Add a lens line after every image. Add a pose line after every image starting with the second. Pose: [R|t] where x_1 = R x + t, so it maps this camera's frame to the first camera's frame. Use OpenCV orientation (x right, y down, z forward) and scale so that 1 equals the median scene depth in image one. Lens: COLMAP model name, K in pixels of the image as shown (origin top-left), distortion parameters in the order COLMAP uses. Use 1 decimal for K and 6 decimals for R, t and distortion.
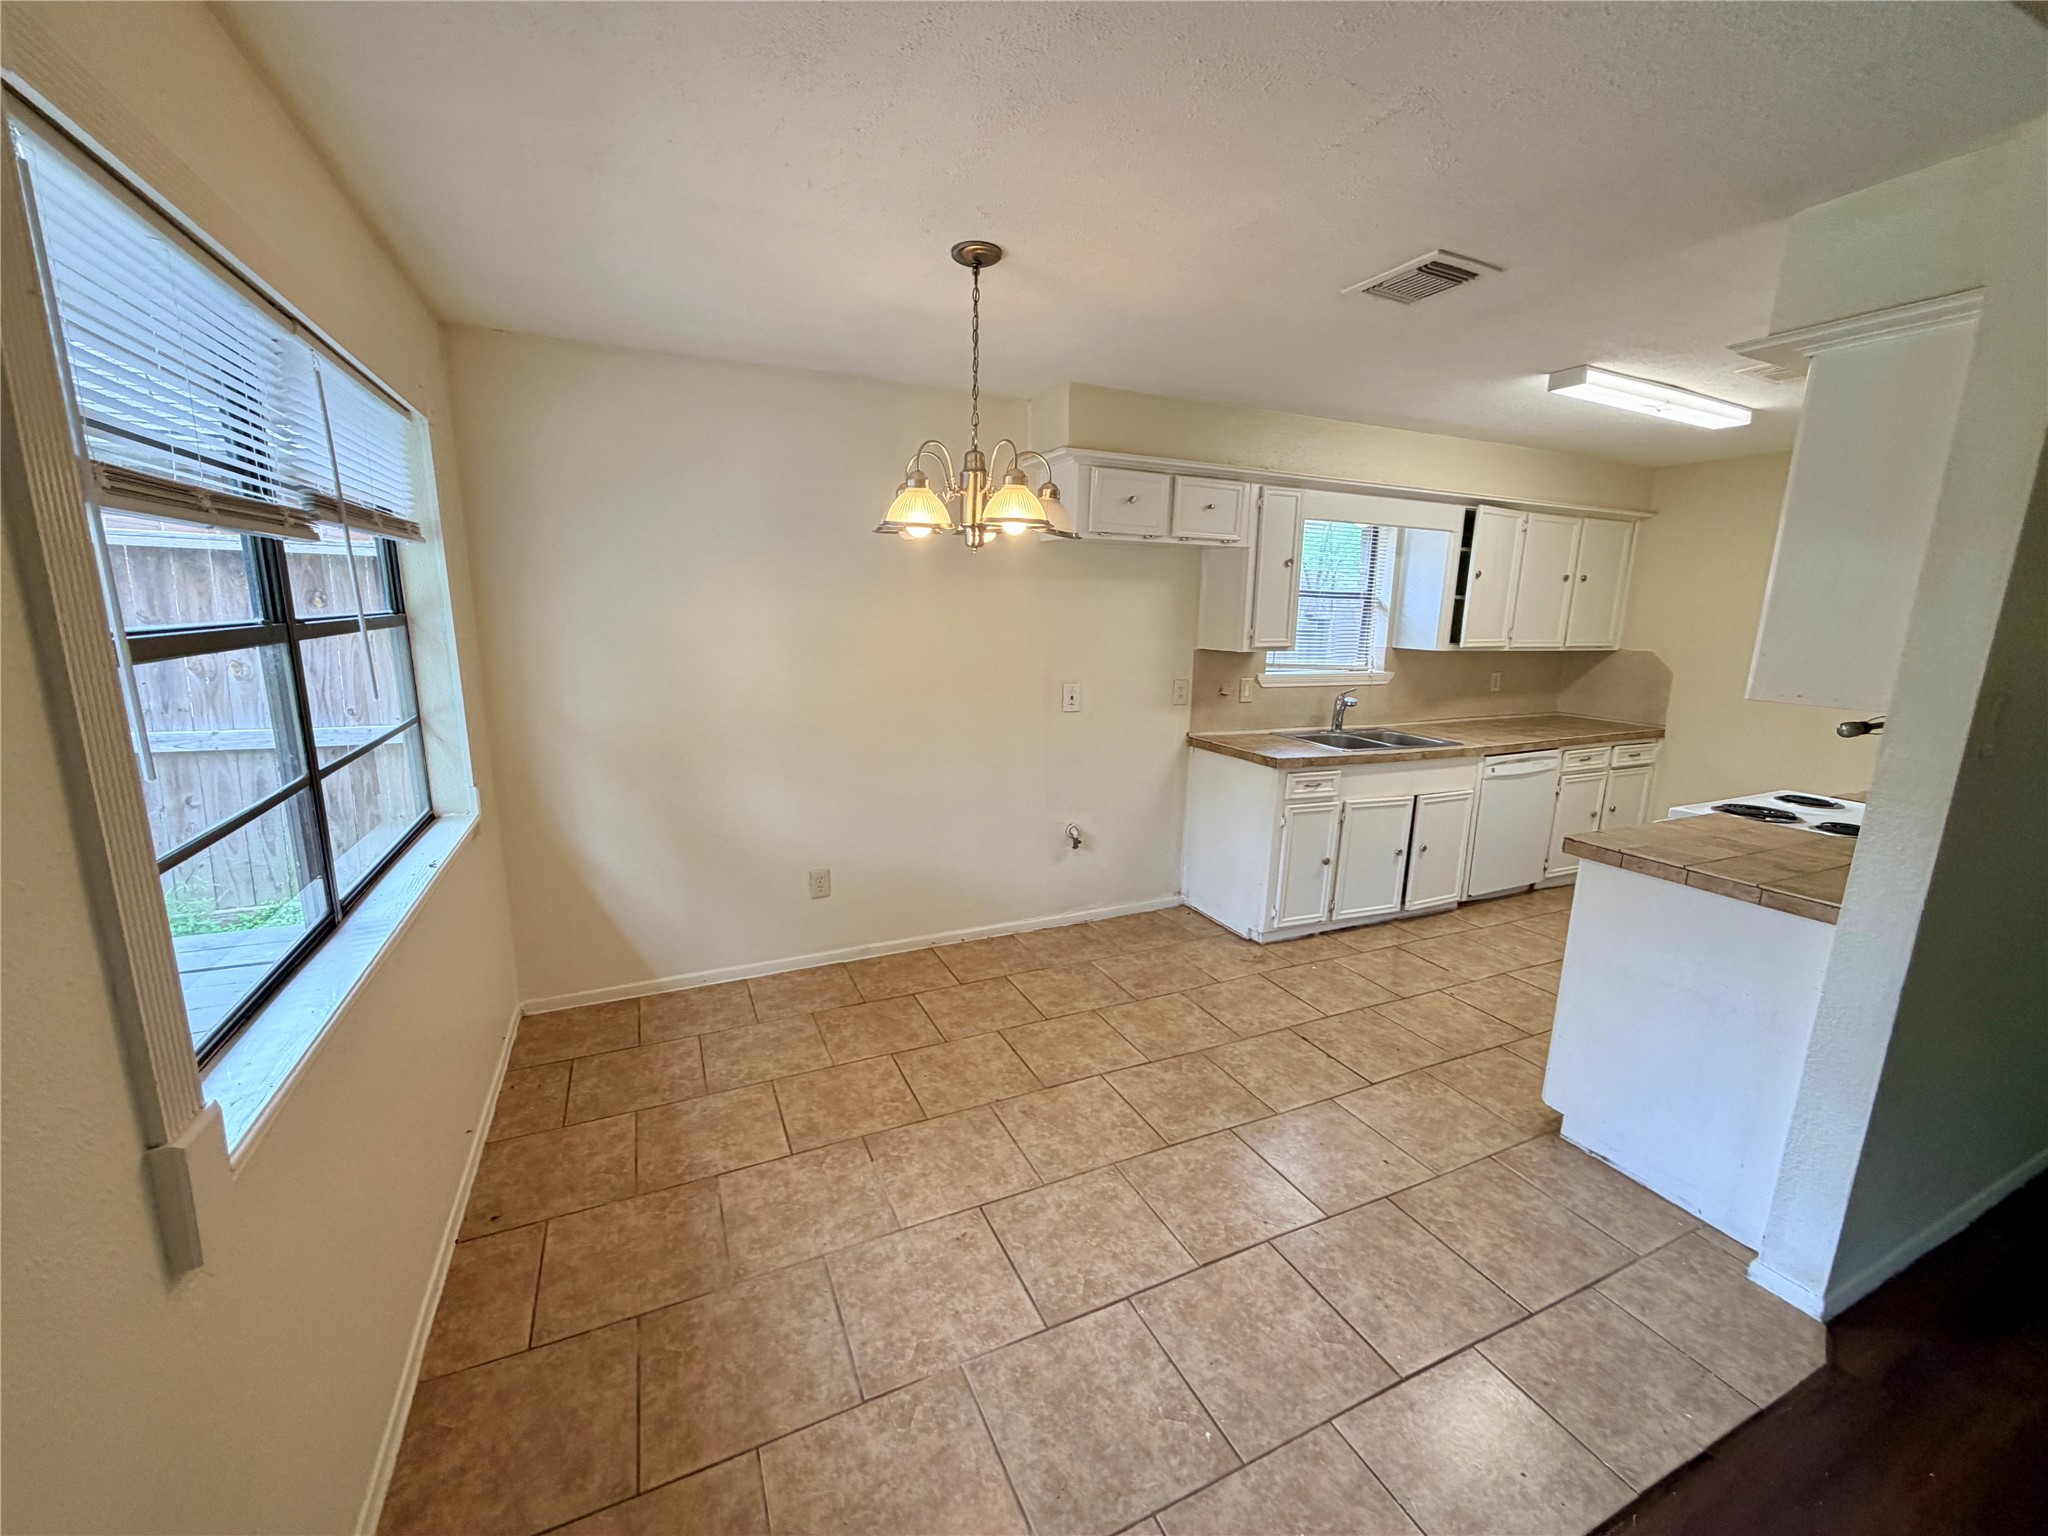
lens RADIAL K [[816.8, 0, 1018.4], [0, 816.8, 765.0], [0, 0, 1]] dist [0.001671, -0.000178]
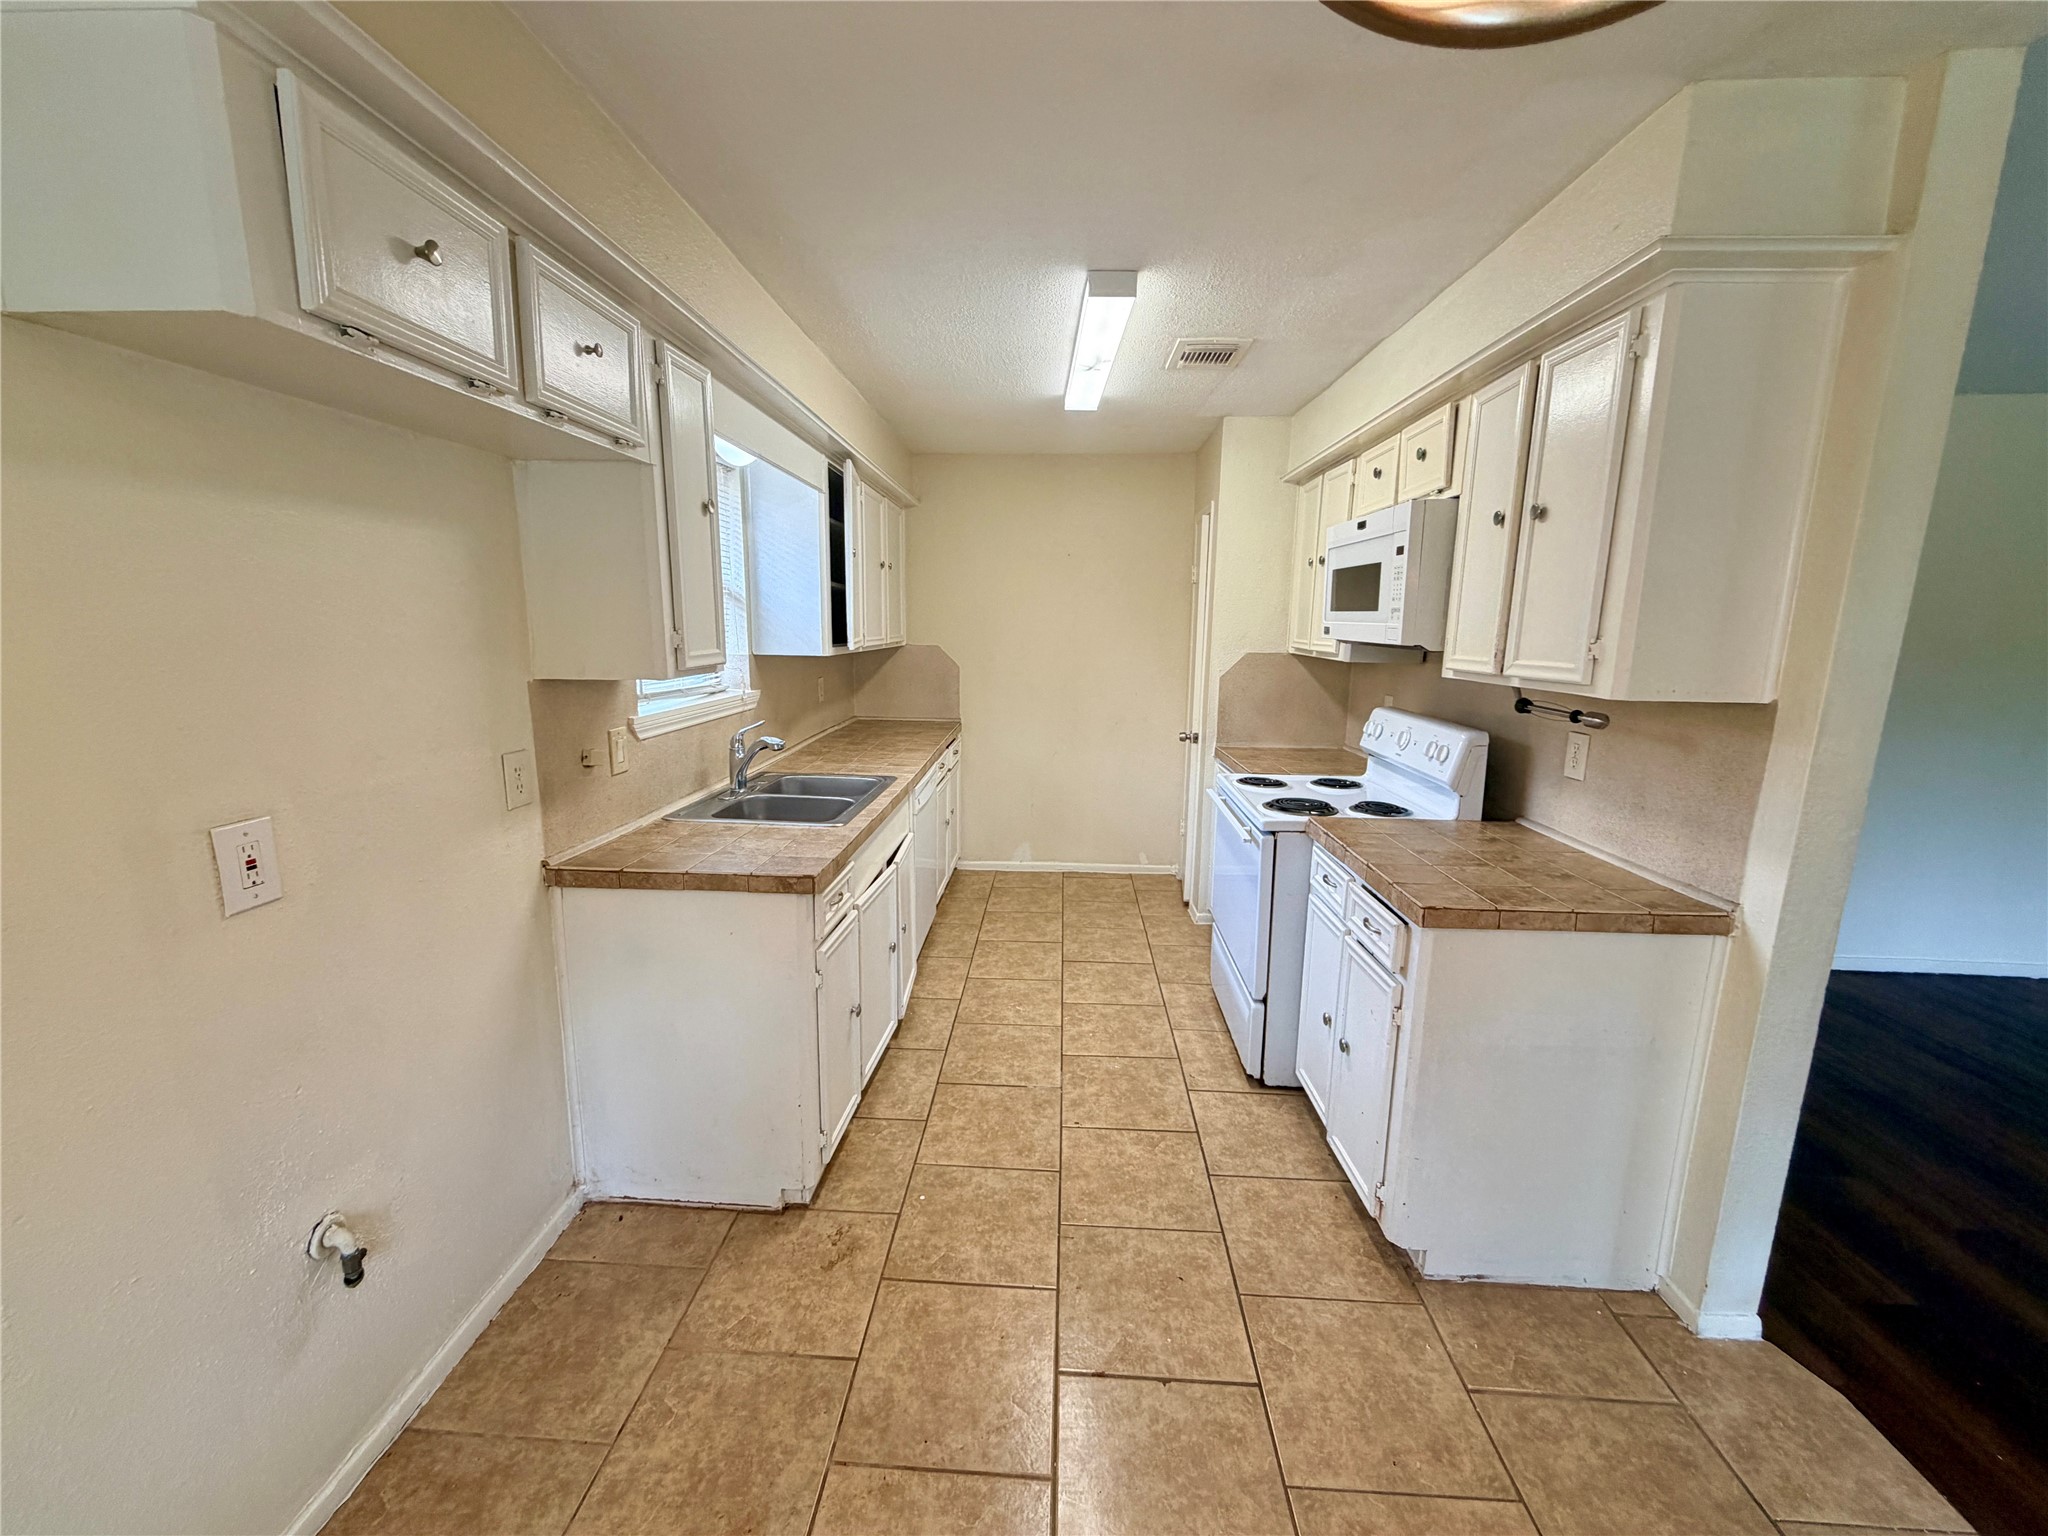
lens RADIAL K [[816.8, 0, 1018.4], [0, 816.8, 765.0], [0, 0, 1]] dist [0.001671, -0.000178]
pose [[0.465510, -0.168166, 0.868919, -0.066360], [0.165763, 0.980975, 0.101047, -0.104710], [-0.869381, 0.096996, 0.484530, 0.593351]]
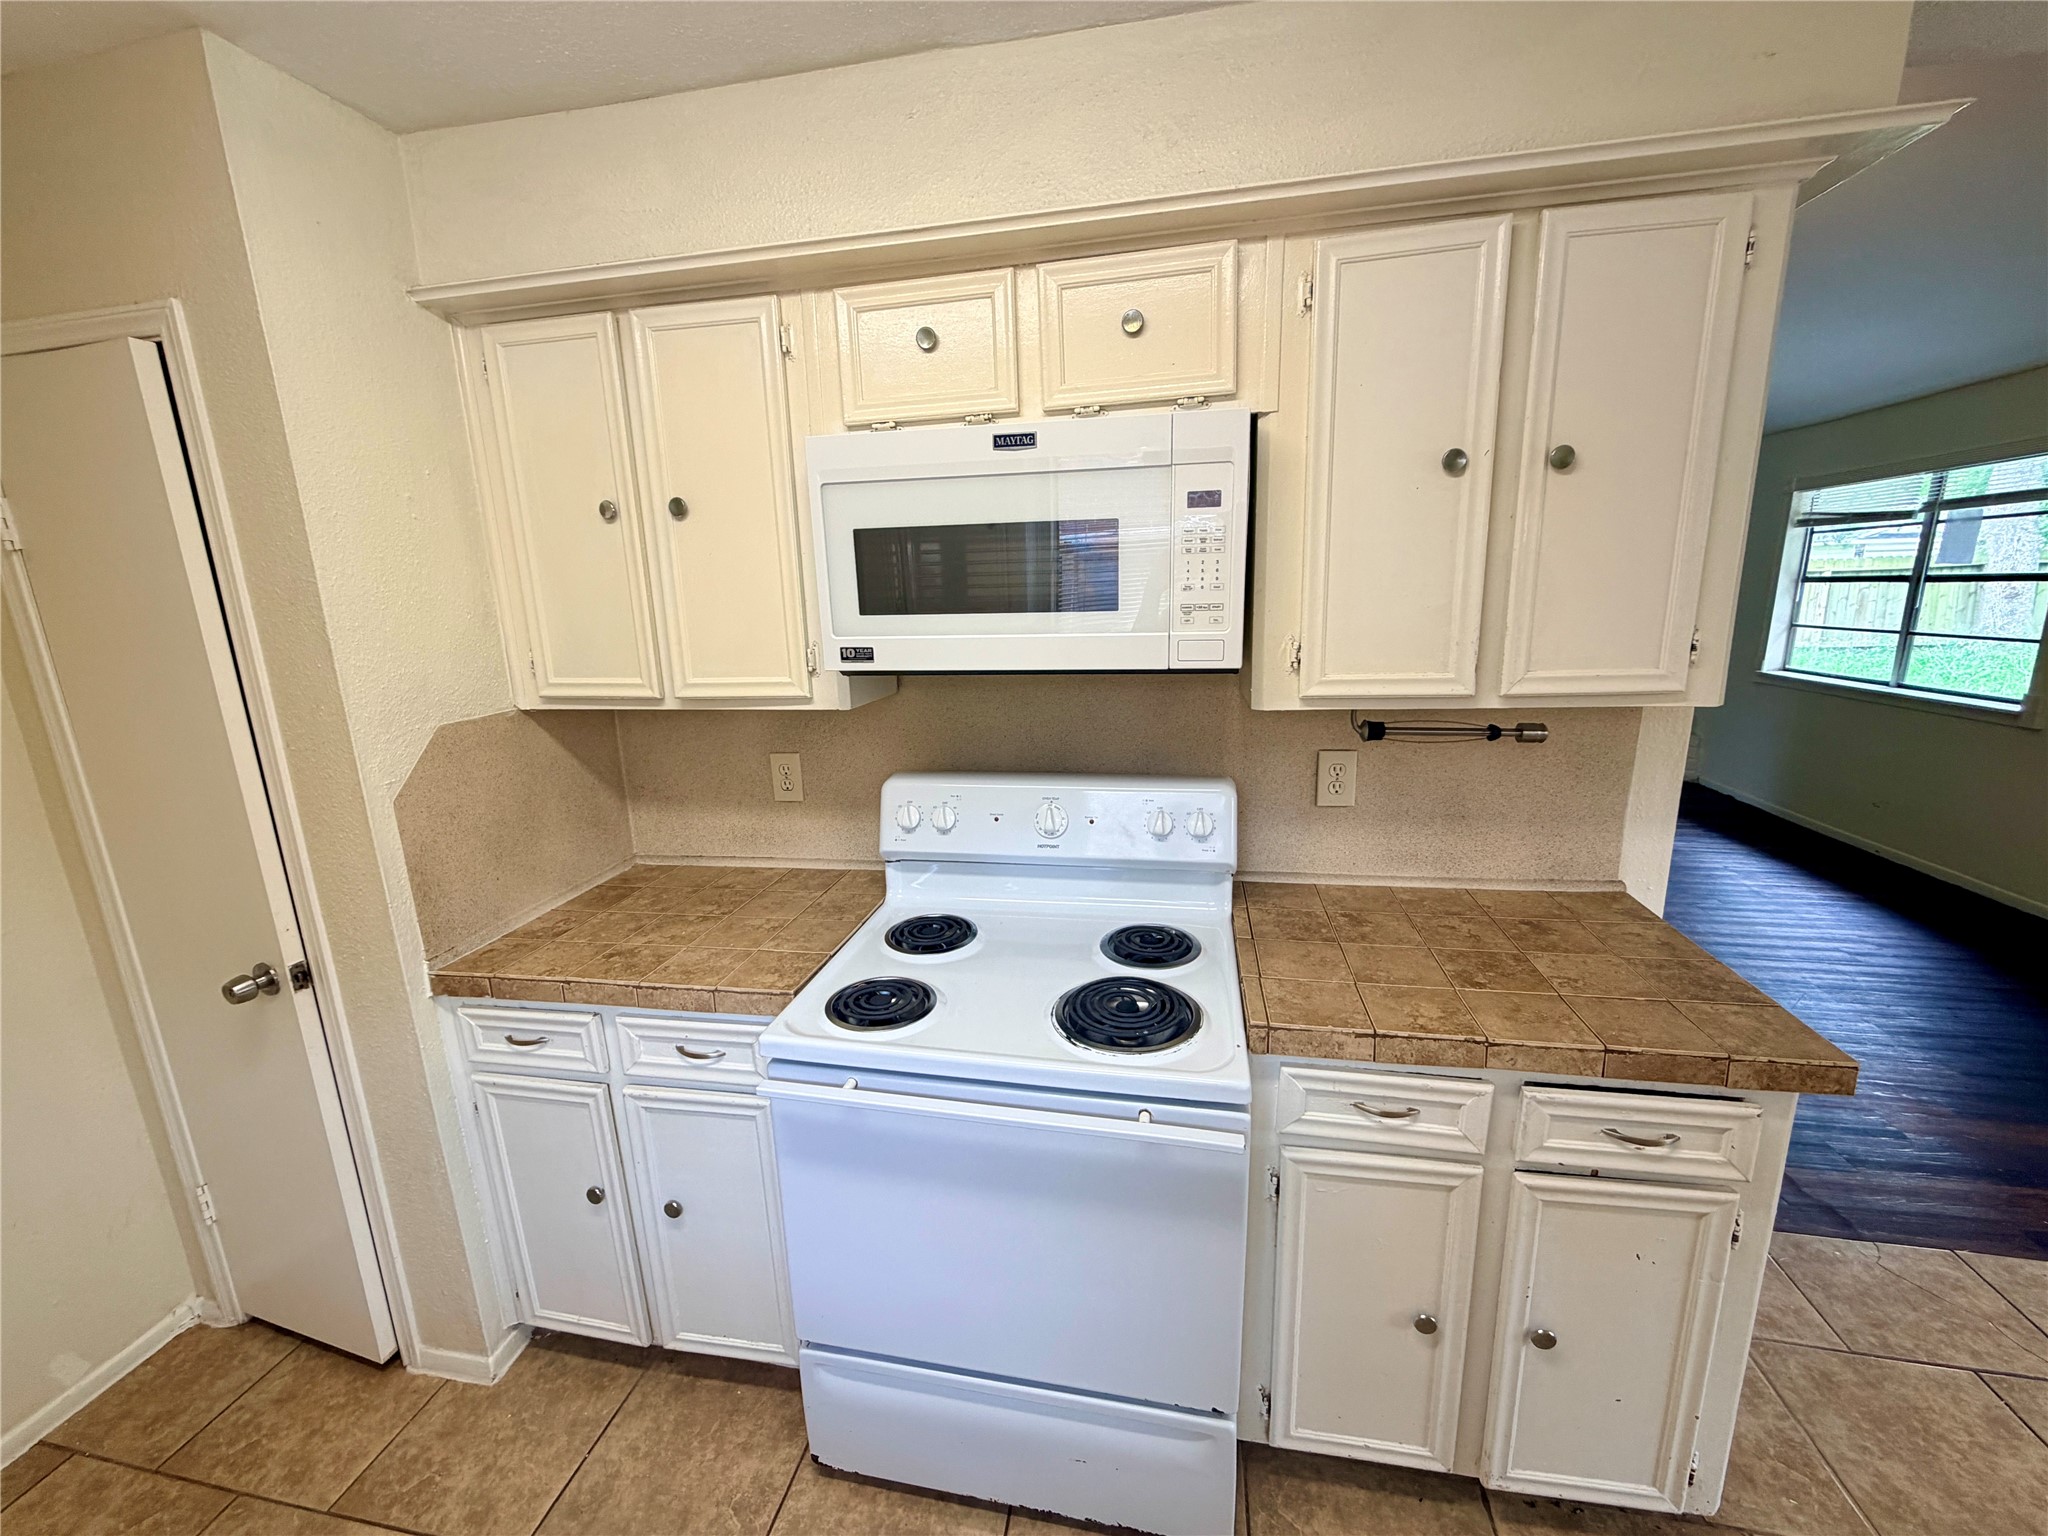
lens RADIAL K [[812.3, 0, 1019.3], [0, 812.3, 764.5], [0, 0, 1]] dist [0.000894, 0.000134]
pose [[-0.808581, -0.121381, 0.575728, 0.506483], [0.129283, 0.917925, 0.375099, -0.191631], [-0.574005, 0.377730, -0.726525, 0.968611]]
